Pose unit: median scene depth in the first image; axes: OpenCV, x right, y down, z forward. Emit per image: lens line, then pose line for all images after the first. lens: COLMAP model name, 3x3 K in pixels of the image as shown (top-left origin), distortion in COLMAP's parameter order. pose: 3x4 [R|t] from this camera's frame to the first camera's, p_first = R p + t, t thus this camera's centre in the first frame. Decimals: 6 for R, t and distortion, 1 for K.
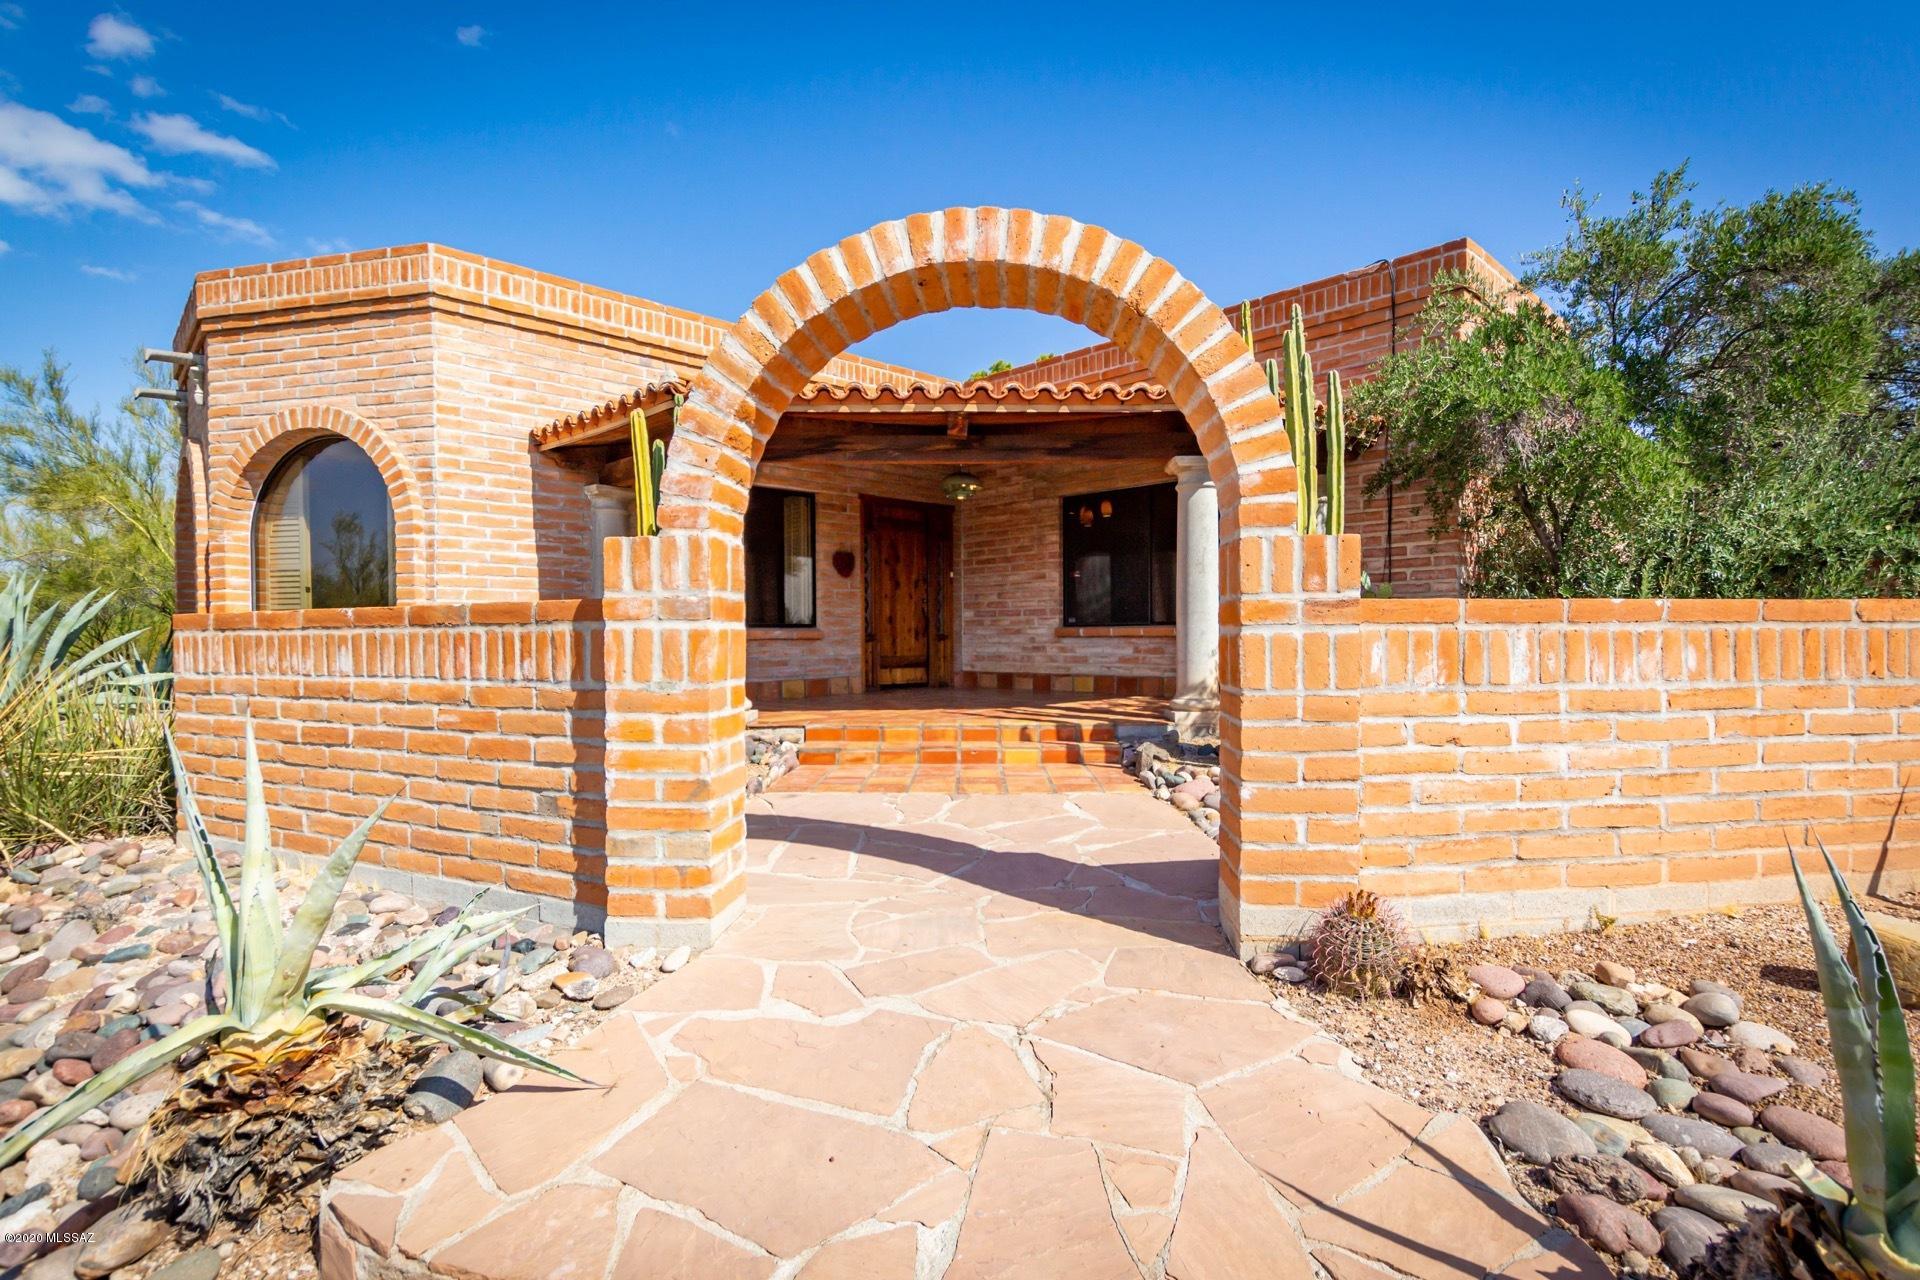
lens RADIAL K [[913.9, 0, 959.2], [0, 913.9, 651.4], [0, 0, 1]] dist [0.017089, -0.009551]
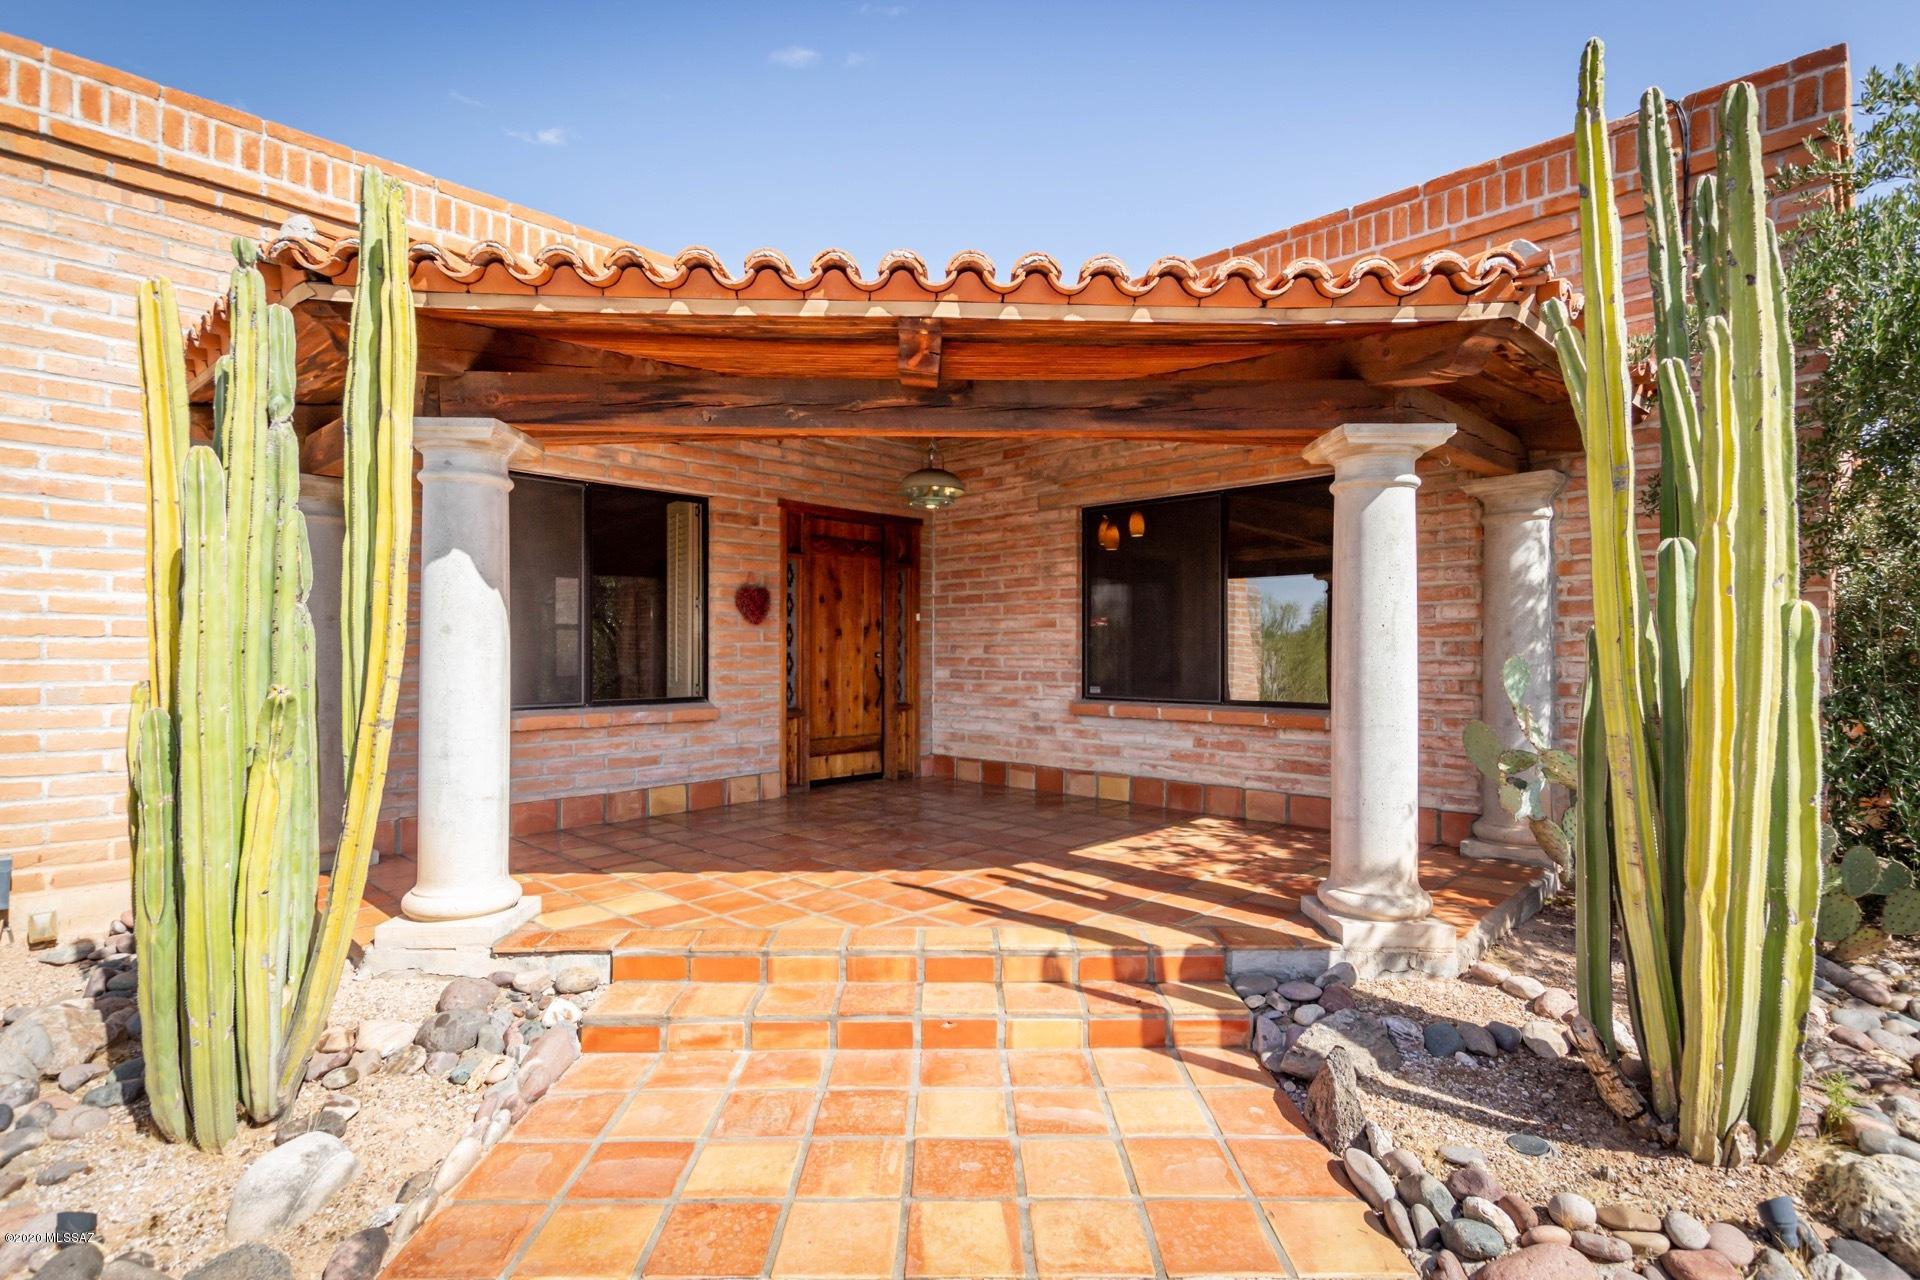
lens RADIAL K [[913.9, 0, 959.2], [0, 913.9, 651.4], [0, 0, 1]] dist [0.017089, -0.009551]
pose [[0.999596, 0.006997, 0.027558, 0.005002], [-0.006526, 0.999832, -0.017141, -0.054712], [-0.027674, 0.016954, 0.999473, 0.358982]]
